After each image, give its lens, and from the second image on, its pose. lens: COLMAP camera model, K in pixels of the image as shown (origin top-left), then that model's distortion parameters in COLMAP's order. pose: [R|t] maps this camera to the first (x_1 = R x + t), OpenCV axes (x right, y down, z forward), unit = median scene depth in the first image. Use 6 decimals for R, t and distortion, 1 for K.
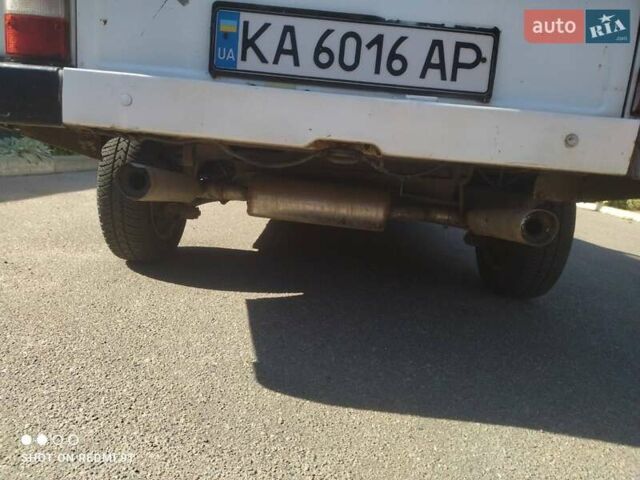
lens RADIAL K [[489.0, 0, 320.0], [0, 489.0, 240.0], [0, 0, 1]] dist [0.065520, -0.108625]
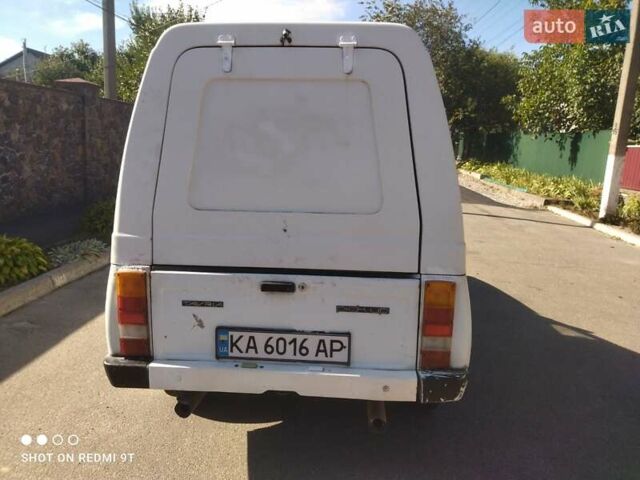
lens RADIAL K [[489.0, 0, 320.0], [0, 489.0, 240.0], [0, 0, 1]] dist [0.065520, -0.108625]
pose [[0.996321, -0.060920, -0.060278, 0.380095], [0.061879, 0.997983, 0.014160, -0.854360], [0.059294, -0.017838, 0.998081, -1.074963]]
